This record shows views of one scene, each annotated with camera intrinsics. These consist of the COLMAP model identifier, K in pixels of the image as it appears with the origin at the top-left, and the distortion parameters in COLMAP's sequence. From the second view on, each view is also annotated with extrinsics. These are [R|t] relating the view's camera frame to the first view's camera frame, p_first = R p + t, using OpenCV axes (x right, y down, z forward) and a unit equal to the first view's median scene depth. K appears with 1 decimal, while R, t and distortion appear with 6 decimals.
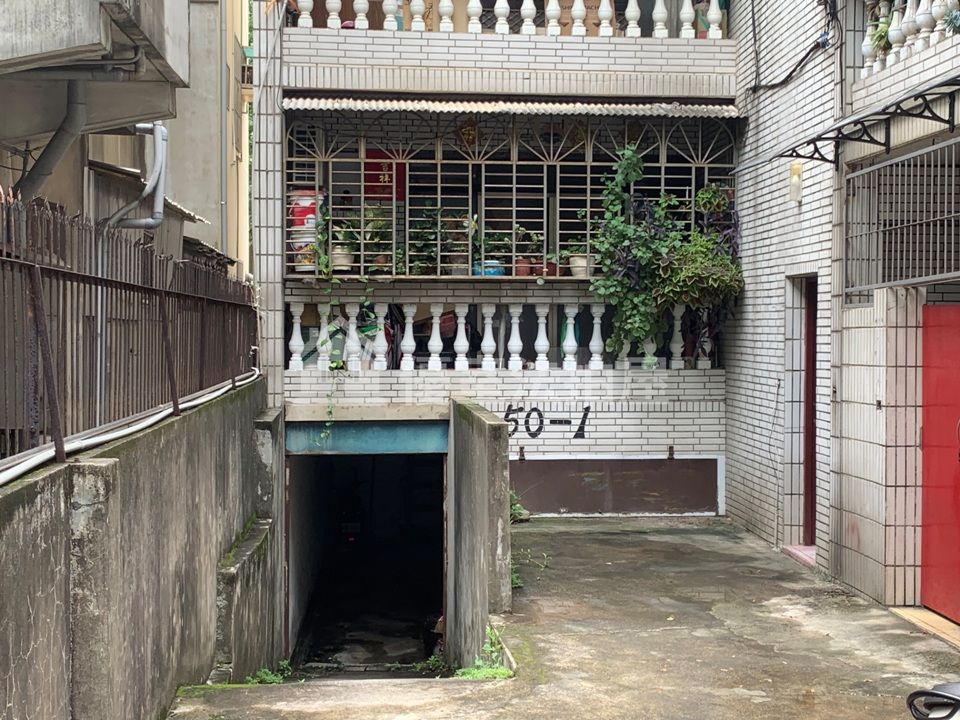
lens RADIAL K [[1404.8, 0, 480.0], [0, 1404.8, 360.0], [0, 0, 1]] dist [0.064821, 0.023761]
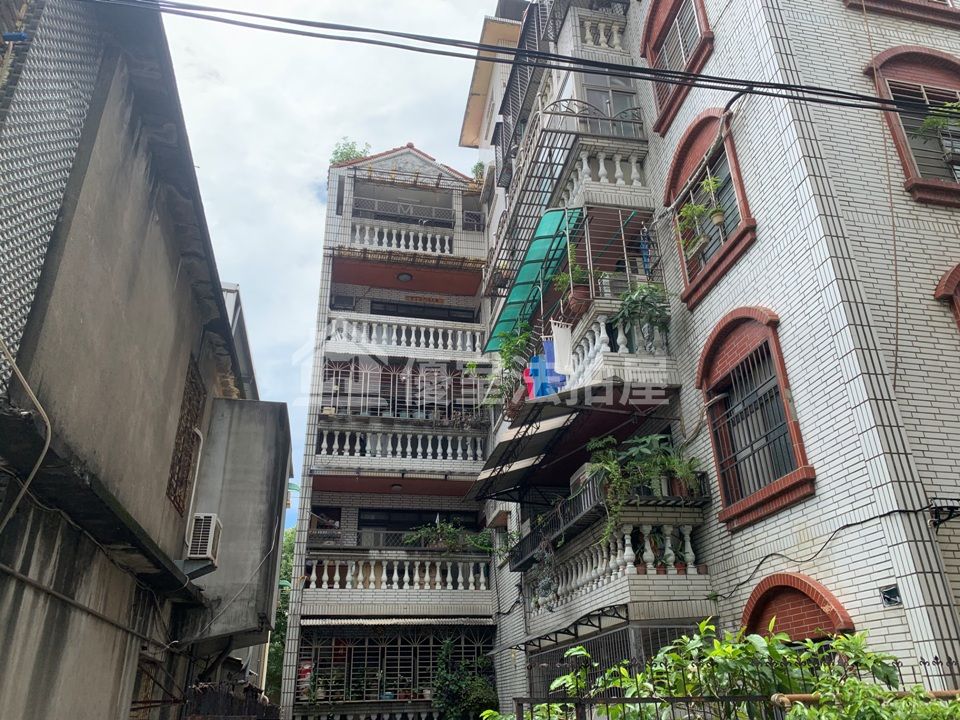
lens RADIAL K [[740.6, 0, 485.6], [0, 740.6, 354.2], [0, 0, 1]] dist [0.030340, -0.033692]
pose [[0.991221, 0.029586, 0.128861, -0.007087], [0.032649, 0.889685, -0.455407, -0.004424], [-0.128119, 0.455616, 0.880908, -0.323521]]
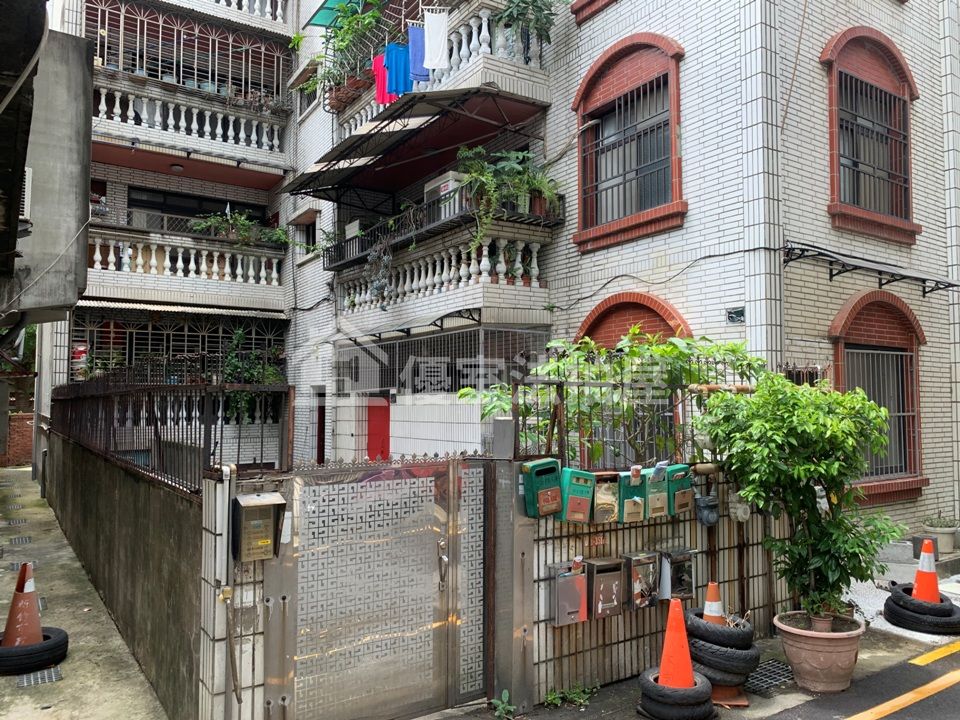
lens RADIAL K [[741.9, 0, 483.7], [0, 741.9, 369.2], [0, 0, 1]] dist [0.012987, -0.010963]
pose [[0.873181, 0.017192, 0.487093, -0.138609], [0.015196, 0.997931, -0.062465, -0.001131], [-0.487160, 0.061945, 0.871113, -0.268710]]
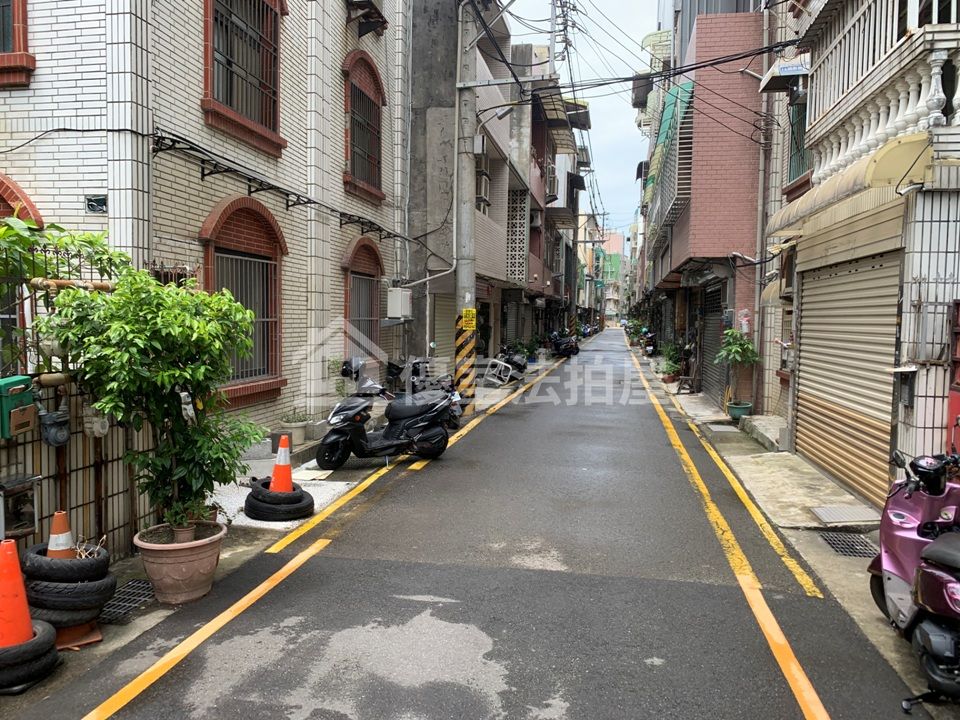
lens RADIAL K [[740.7, 0, 476.3], [0, 740.7, 362.7], [0, 0, 1]] dist [0.010096, -0.013905]
pose [[0.270410, -0.058389, 0.960973, -0.106452], [0.002286, 0.998195, 0.060008, 0.002084], [-0.962743, -0.014030, 0.270055, -0.248536]]
